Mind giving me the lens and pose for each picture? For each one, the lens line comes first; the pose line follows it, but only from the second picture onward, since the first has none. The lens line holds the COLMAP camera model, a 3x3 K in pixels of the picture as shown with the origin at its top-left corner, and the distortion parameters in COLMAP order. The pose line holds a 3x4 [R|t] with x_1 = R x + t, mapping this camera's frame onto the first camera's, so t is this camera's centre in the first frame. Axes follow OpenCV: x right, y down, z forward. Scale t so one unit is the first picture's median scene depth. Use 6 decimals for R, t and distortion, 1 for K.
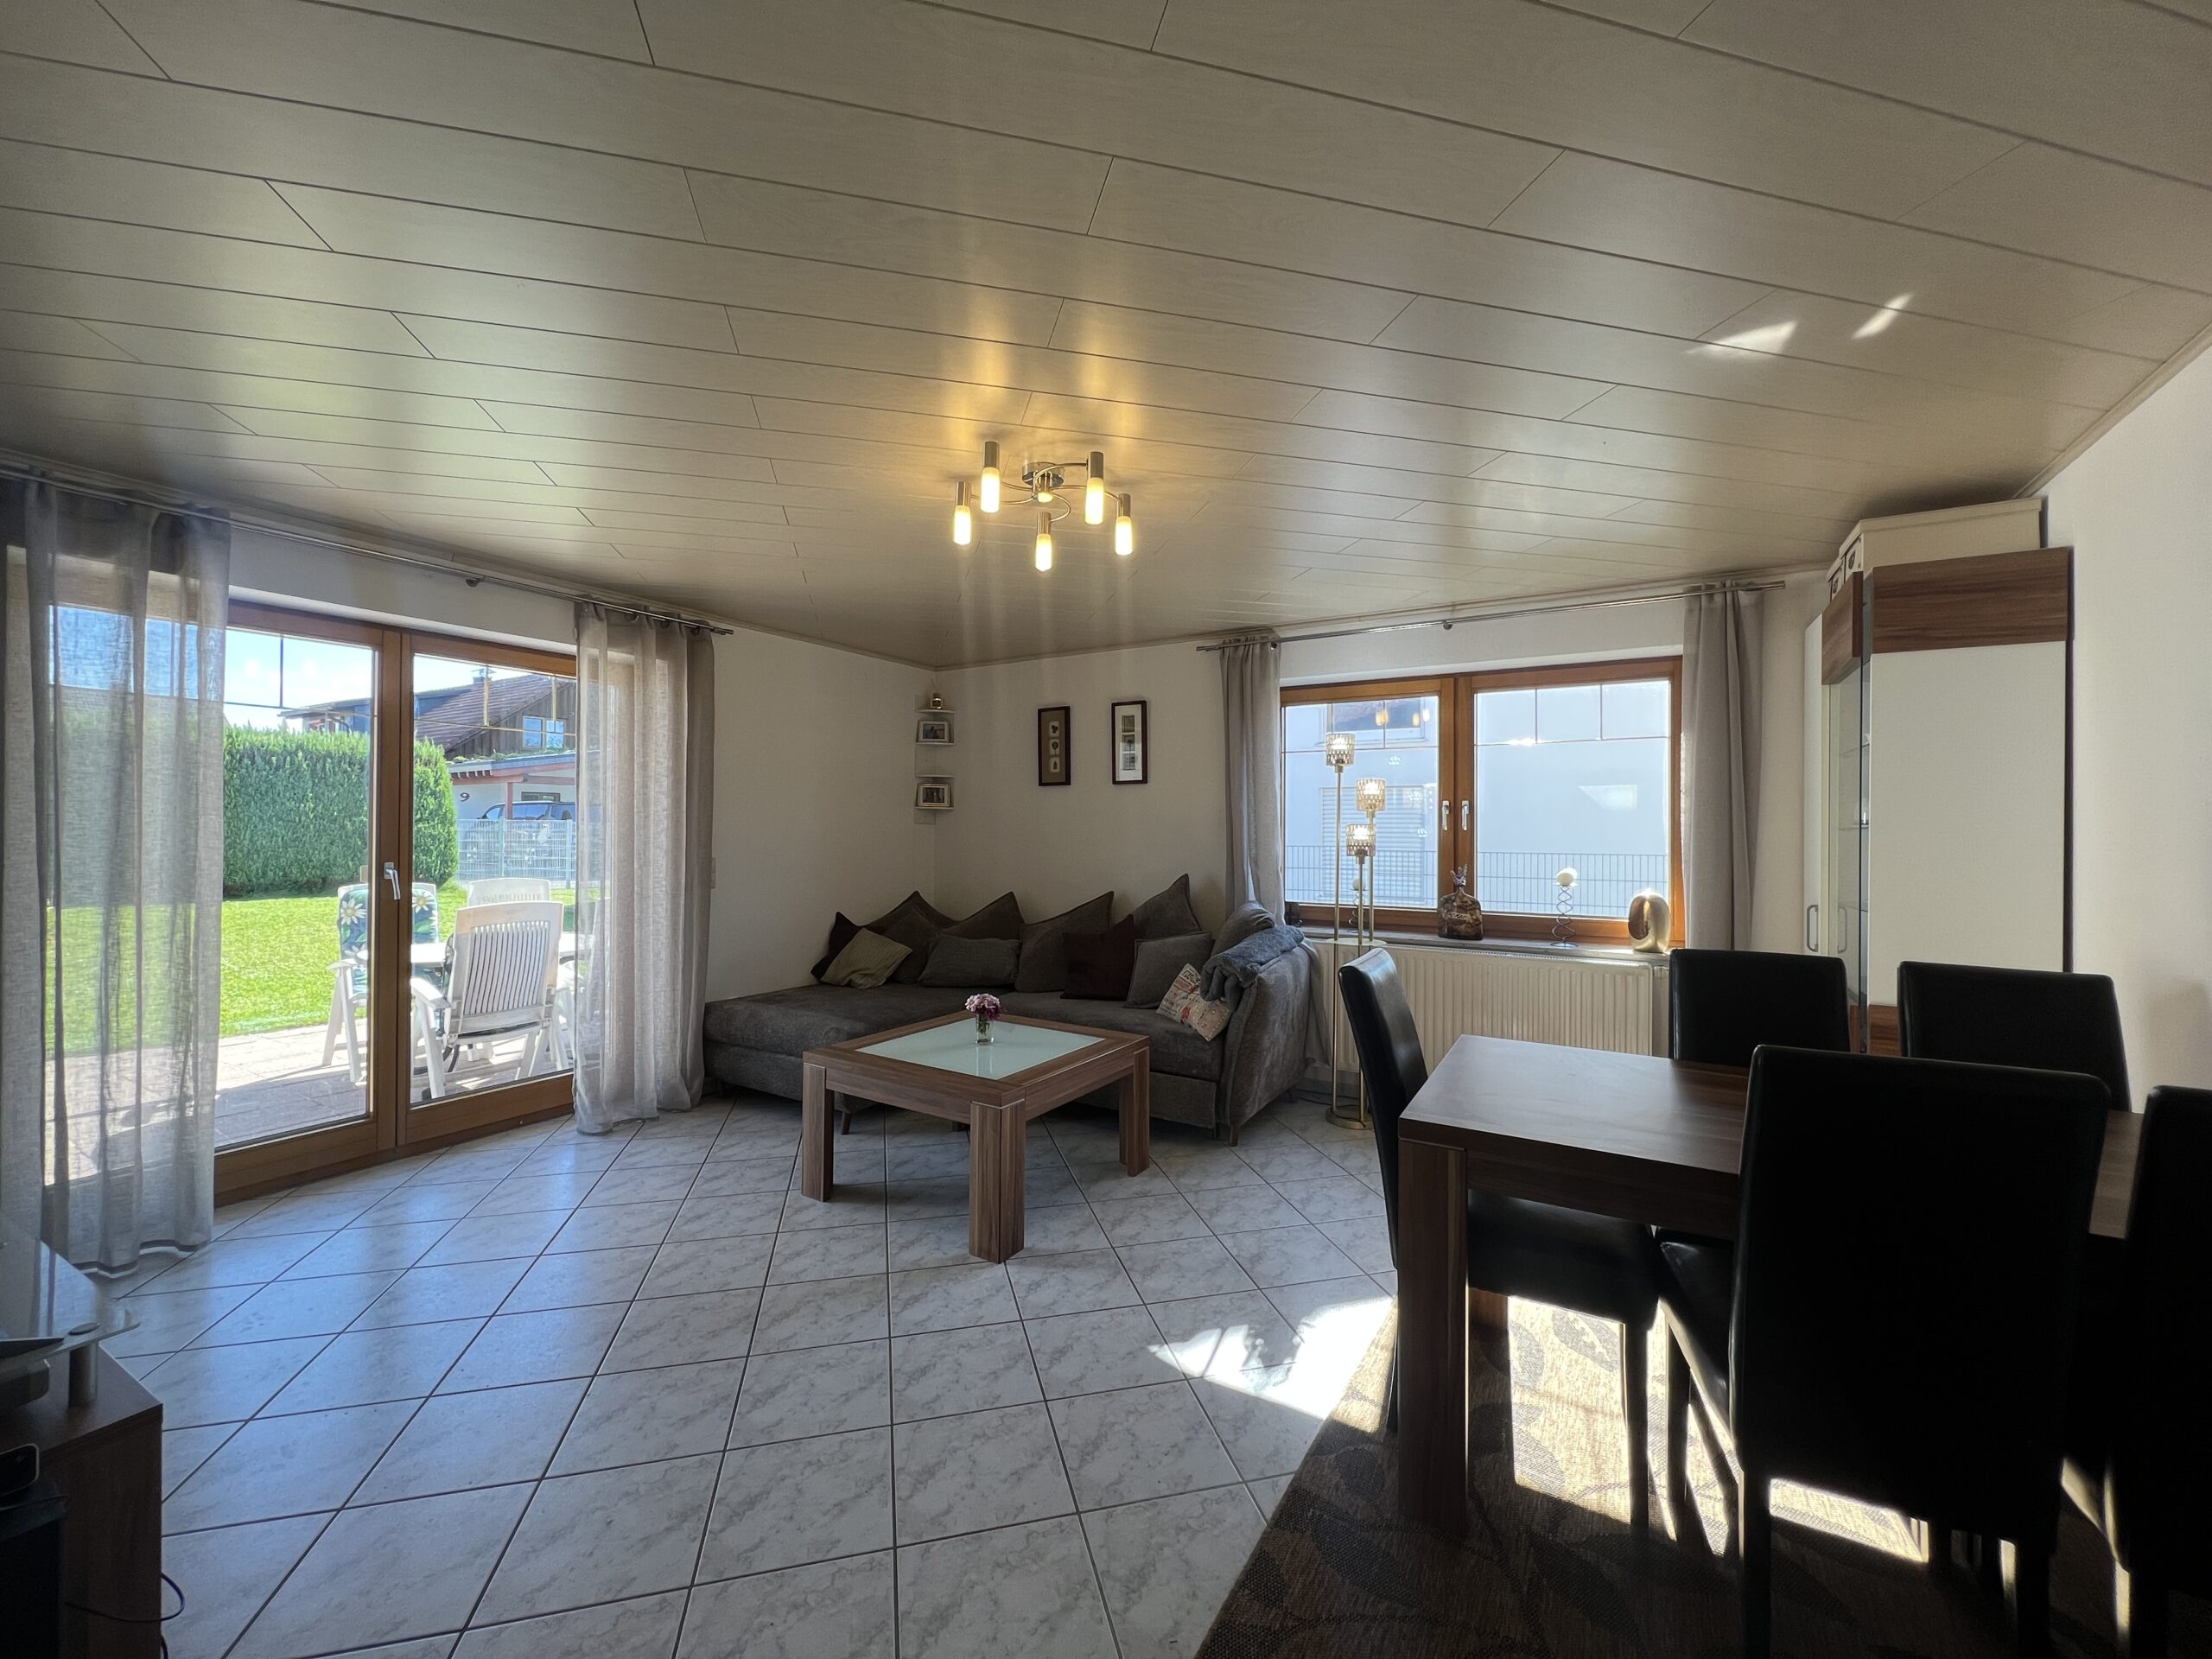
lens RADIAL K [[885.3, 0, 1104.9], [0, 885.3, 824.0], [0, 0, 1]] dist [-0.002832, 0.000310]
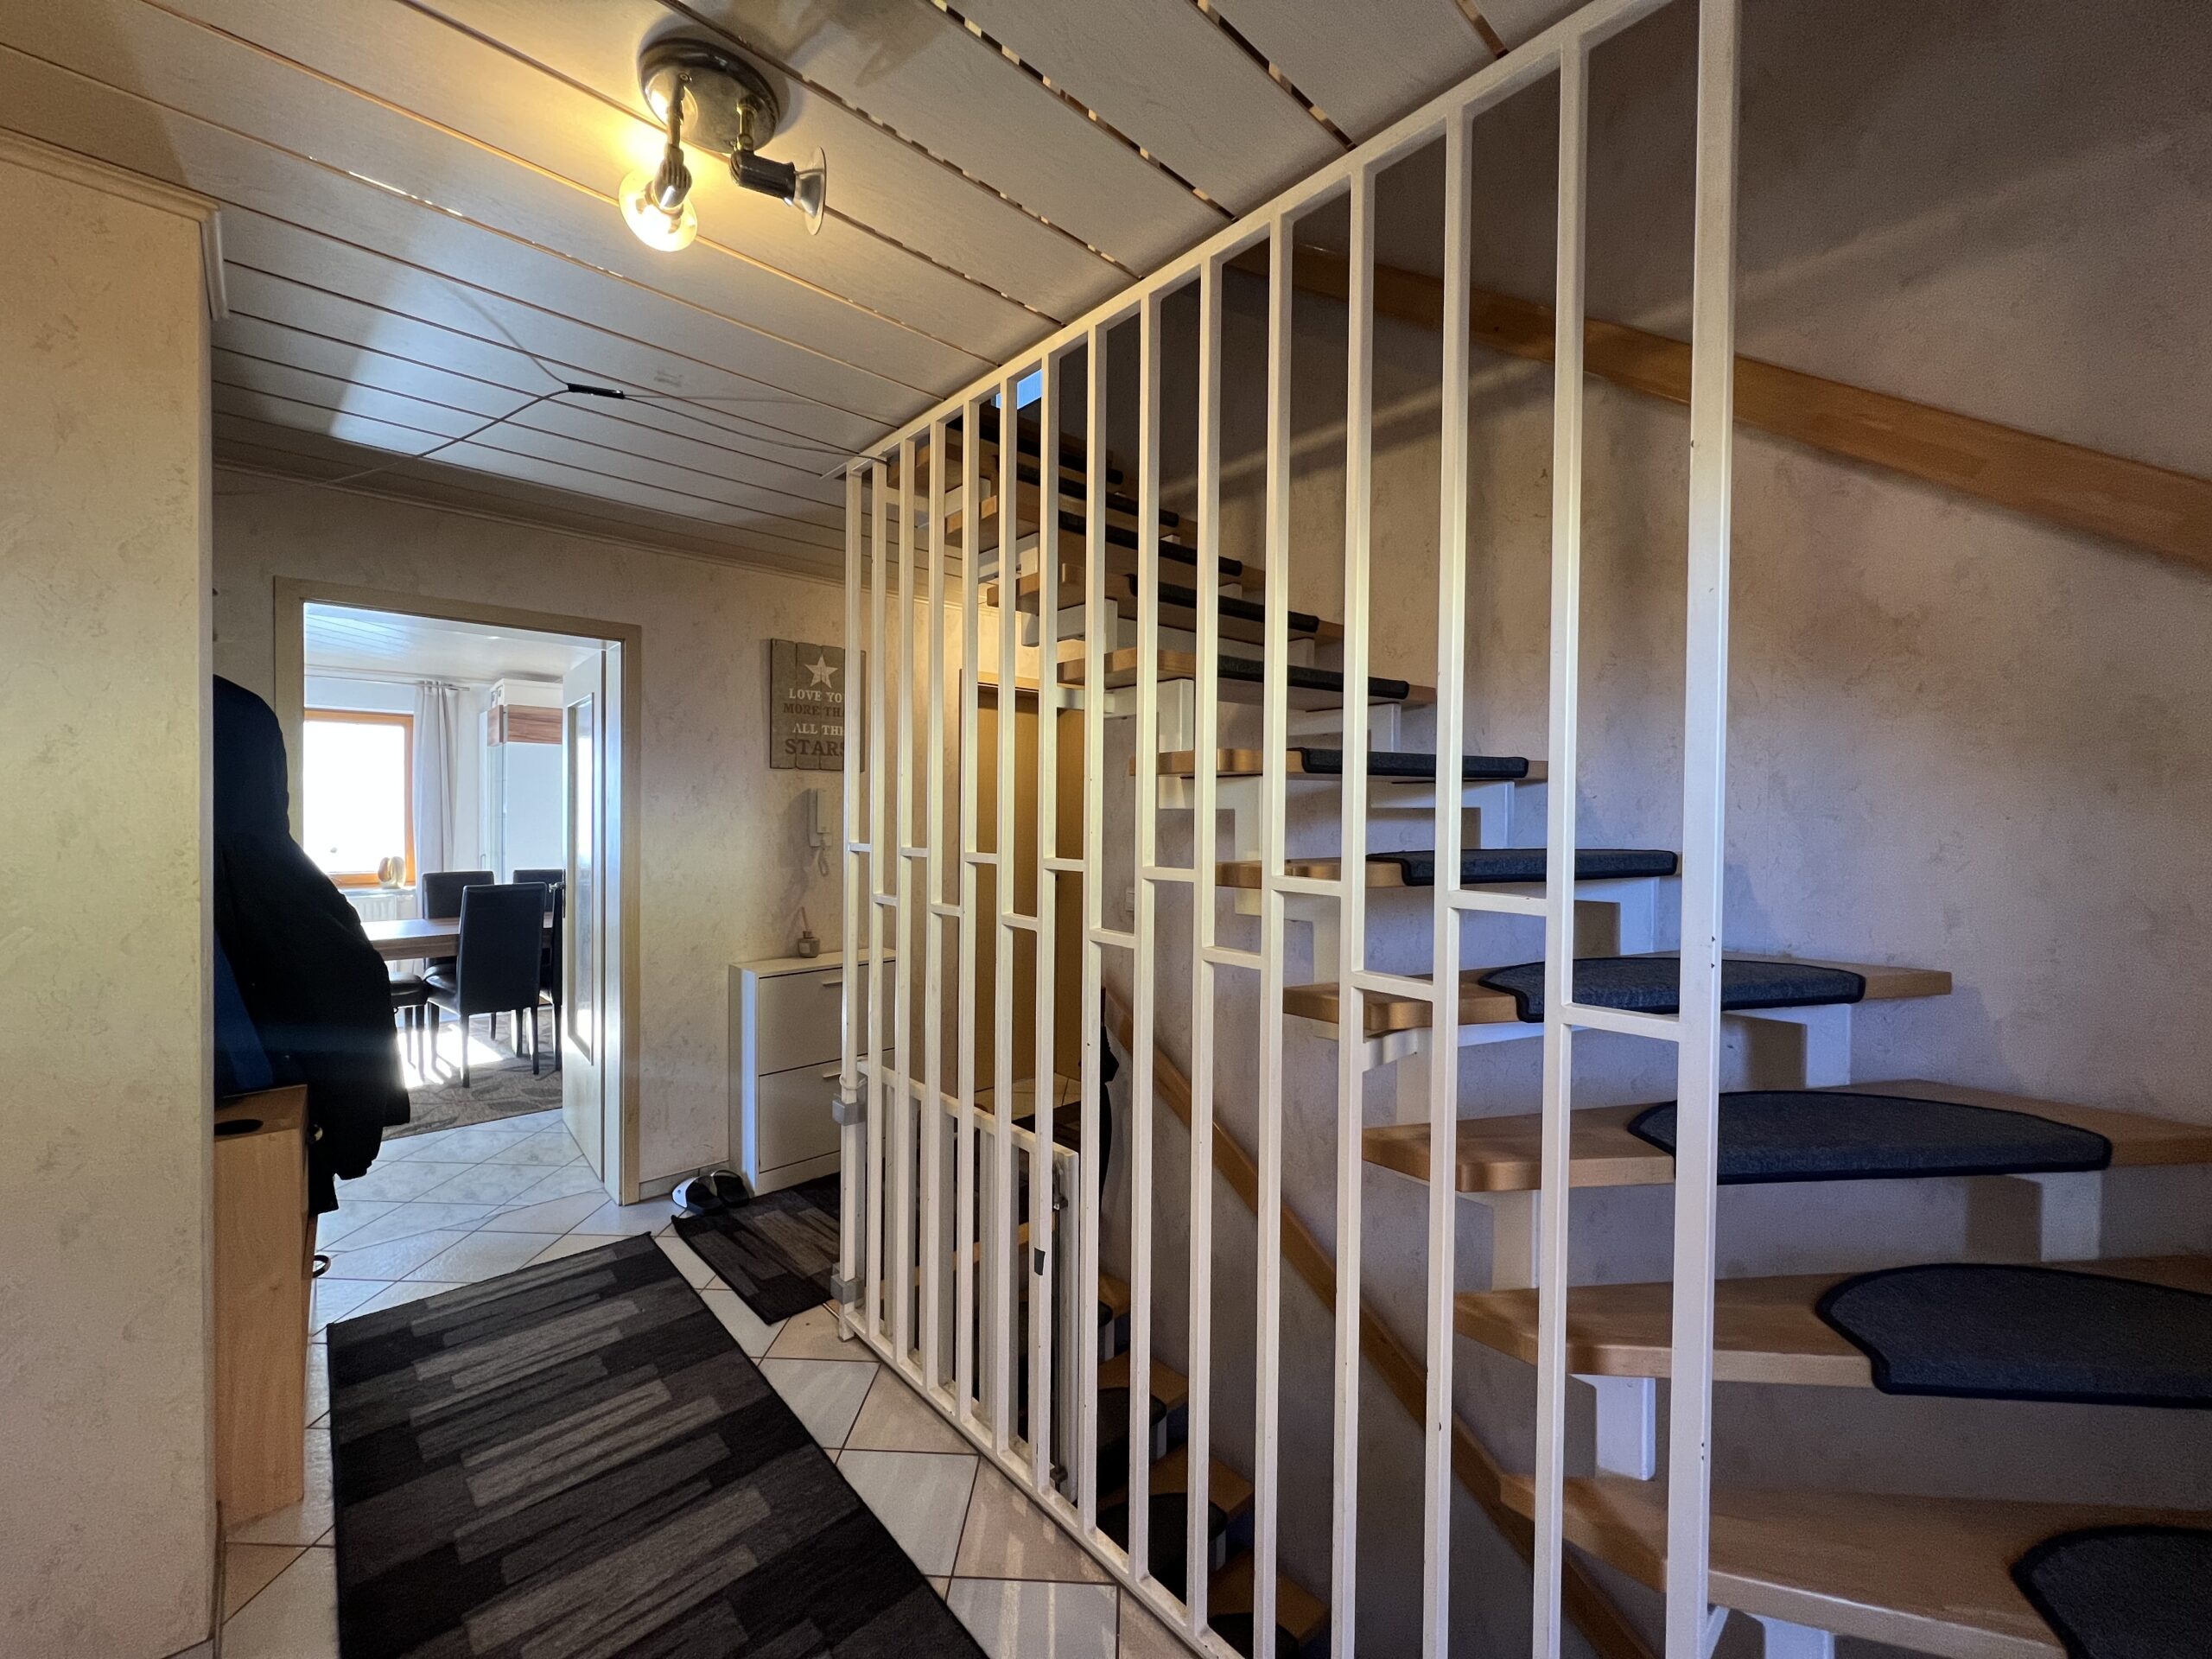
lens RADIAL K [[885.3, 0, 1104.9], [0, 885.3, 824.0], [0, 0, 1]] dist [-0.002832, 0.000310]
pose [[0.293861, -0.012593, 0.955765, -0.668039], [-0.007364, 0.999854, 0.015438, -0.017409], [-0.955820, -0.011575, 0.293725, -0.891576]]
